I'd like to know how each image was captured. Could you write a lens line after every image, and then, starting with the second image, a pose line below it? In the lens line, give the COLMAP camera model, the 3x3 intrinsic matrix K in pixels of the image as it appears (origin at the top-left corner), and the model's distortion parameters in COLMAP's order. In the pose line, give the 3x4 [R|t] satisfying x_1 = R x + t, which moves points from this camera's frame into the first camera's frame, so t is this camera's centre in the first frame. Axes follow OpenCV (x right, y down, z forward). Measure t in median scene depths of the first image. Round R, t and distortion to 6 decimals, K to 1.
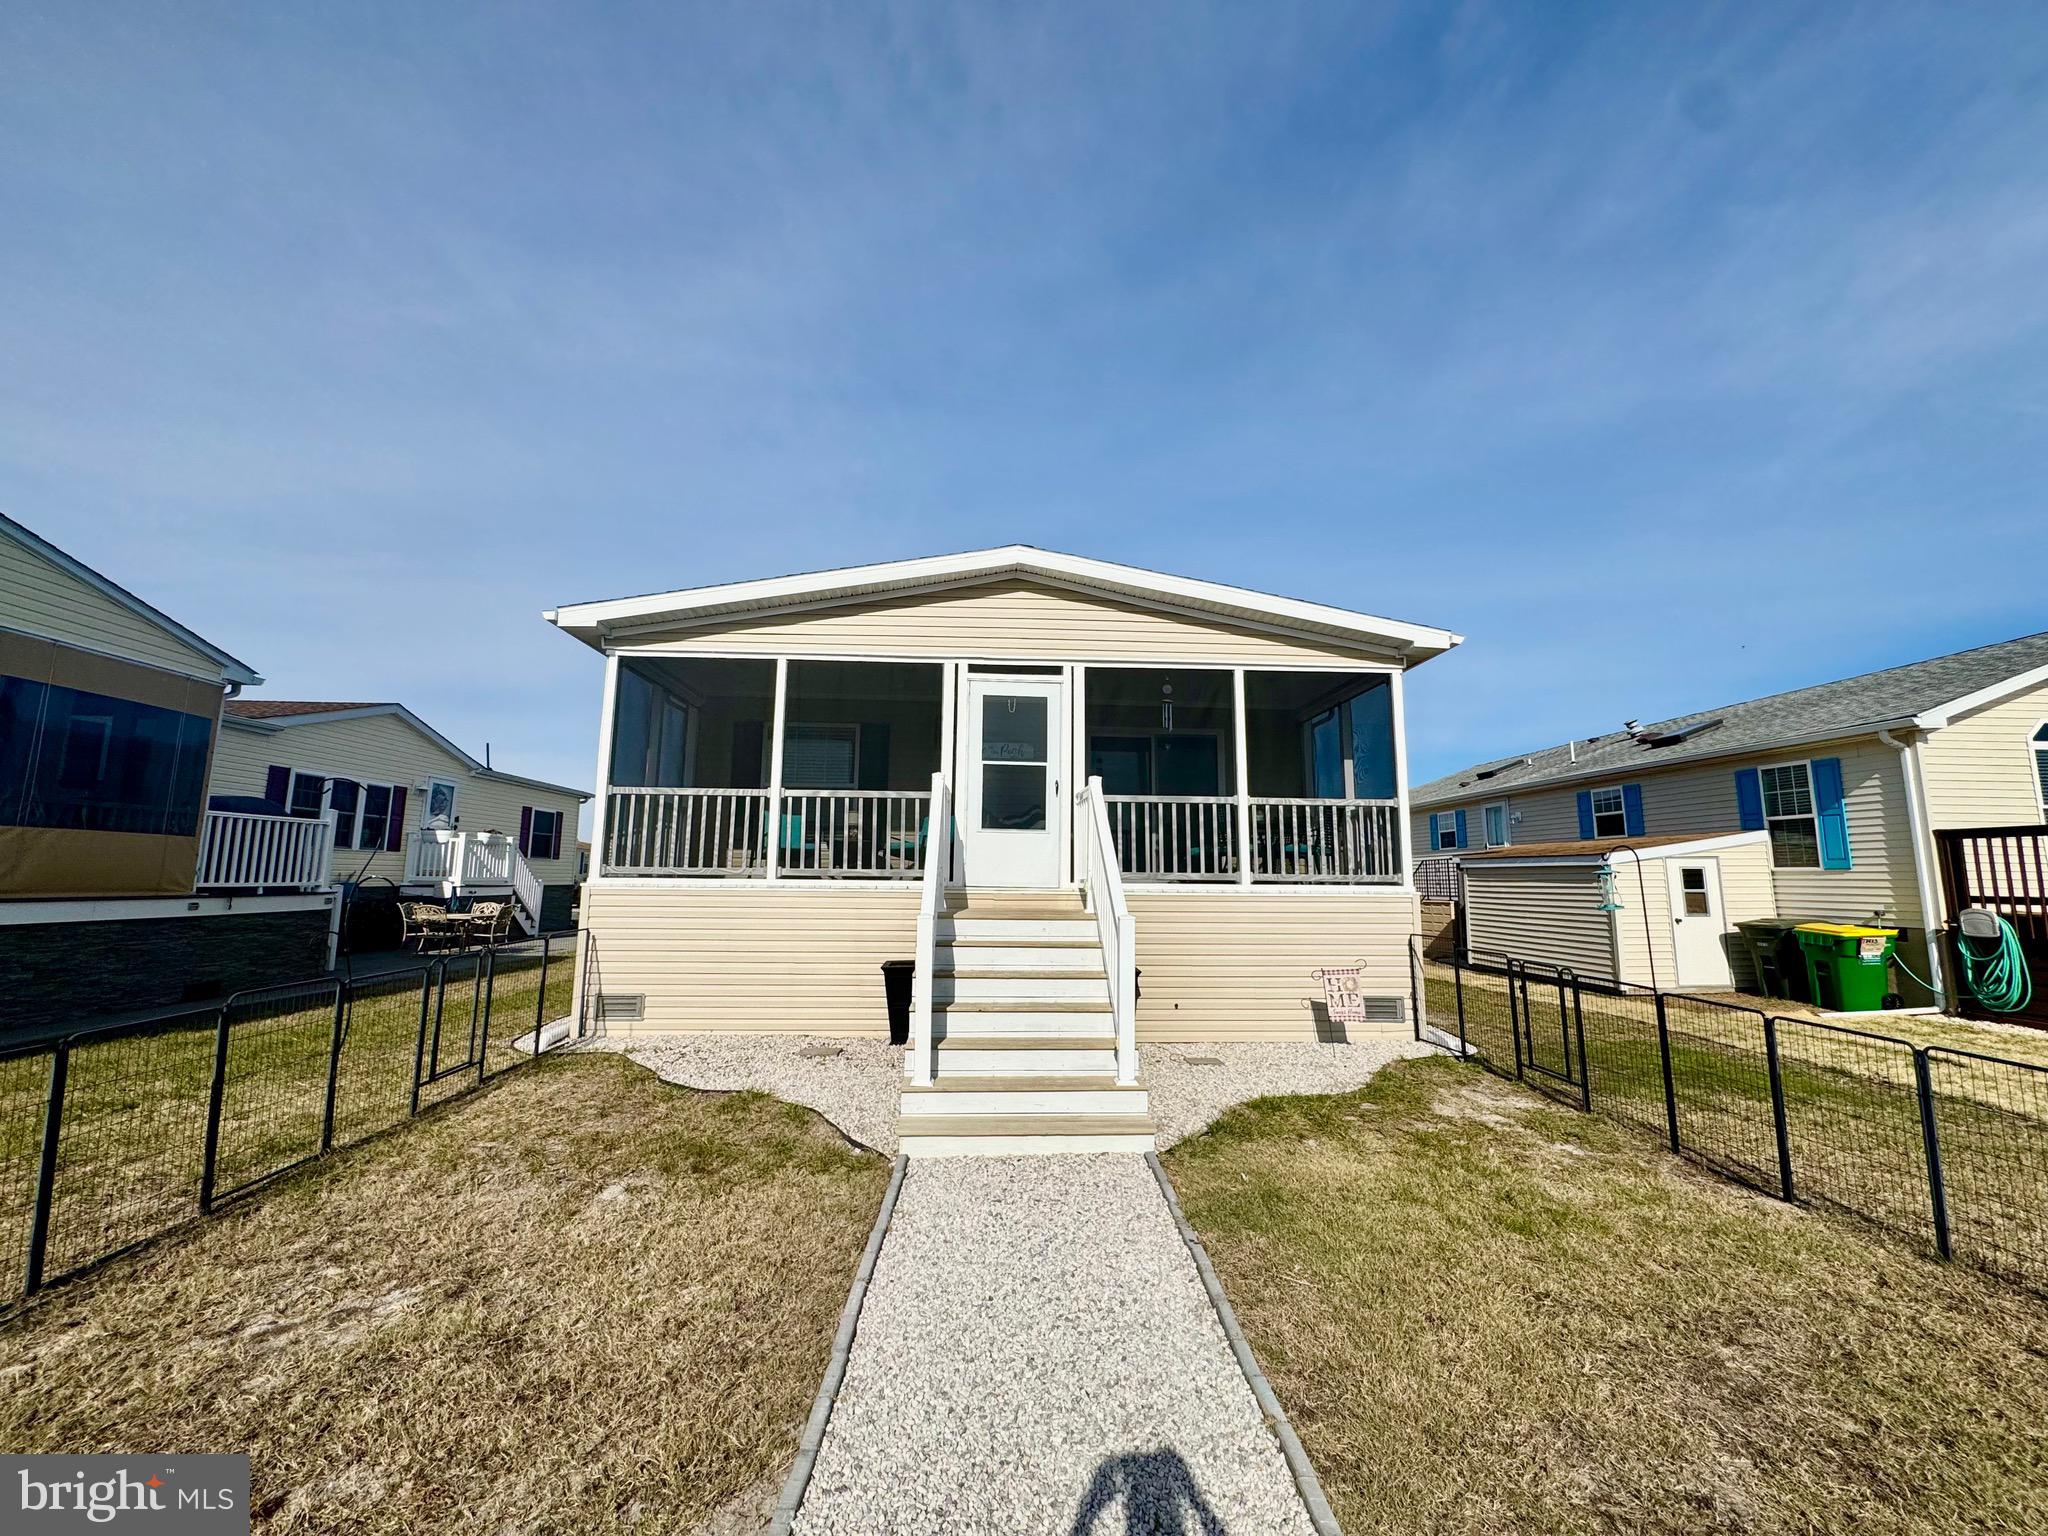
lens RADIAL K [[817.9, 0, 1025.2], [0, 817.9, 765.1], [0, 0, 1]] dist [0.001151, -0.001001]
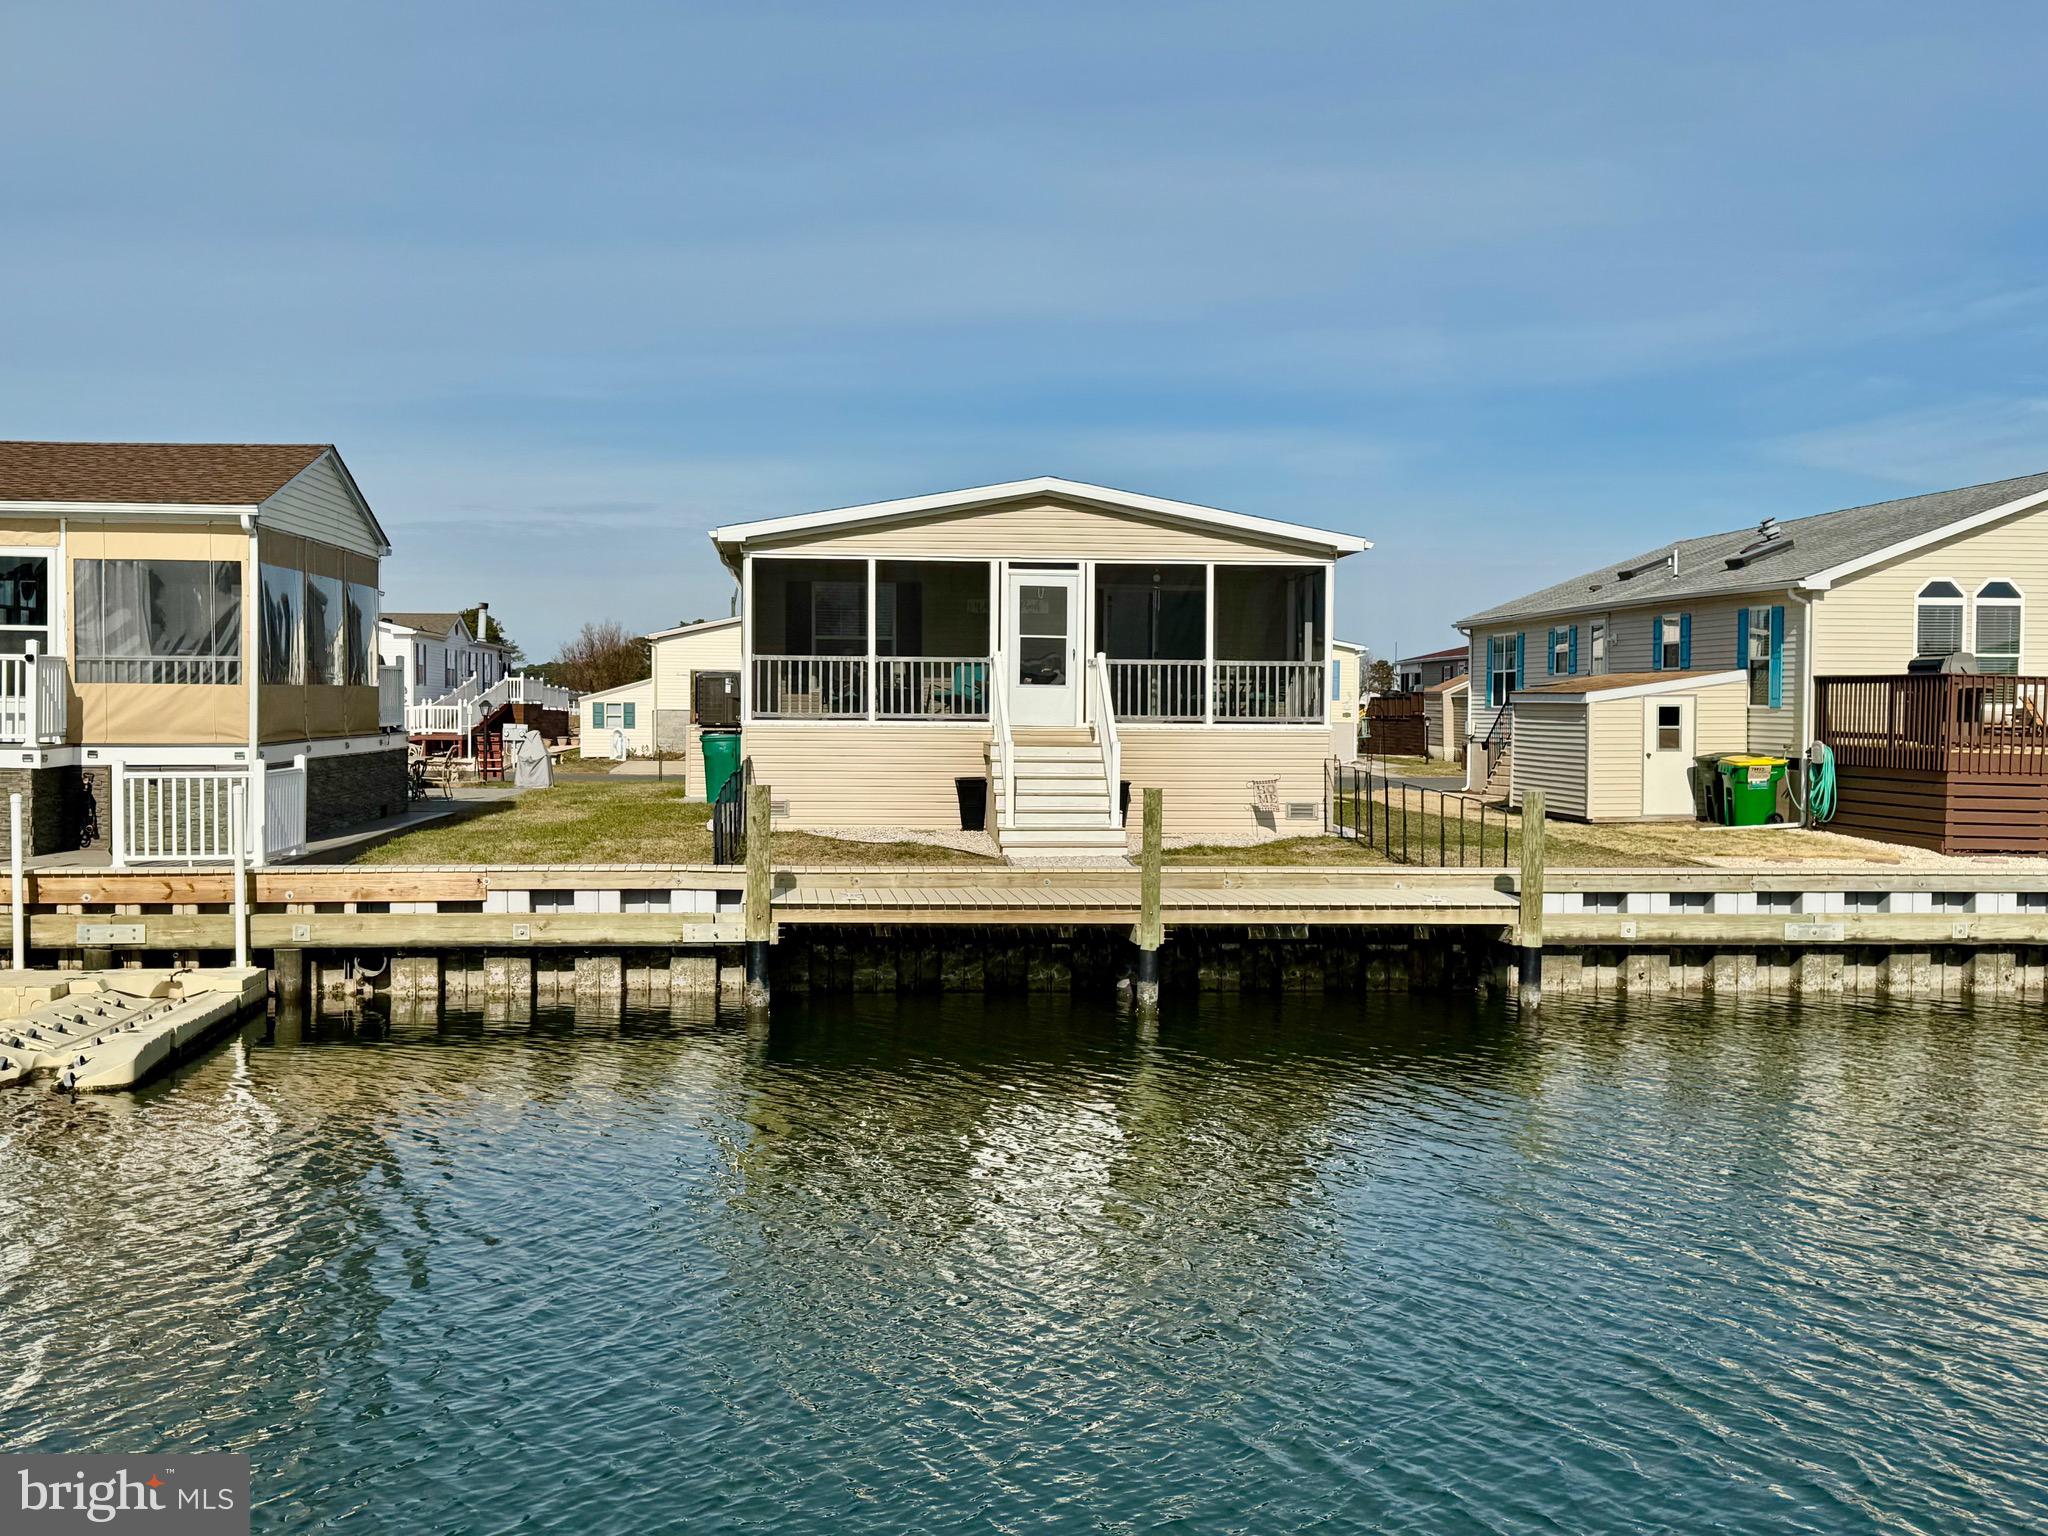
lens RADIAL K [[2237.2, 0, 1042.9], [0, 2237.2, 749.9], [0, 0, 1]] dist [0.140634, 0.000000]
pose [[0.998563, -0.002574, 0.053522, -0.210905], [-0.006117, 0.986842, 0.161570, -0.413633], [-0.053233, -0.161665, 0.985409, -2.677006]]
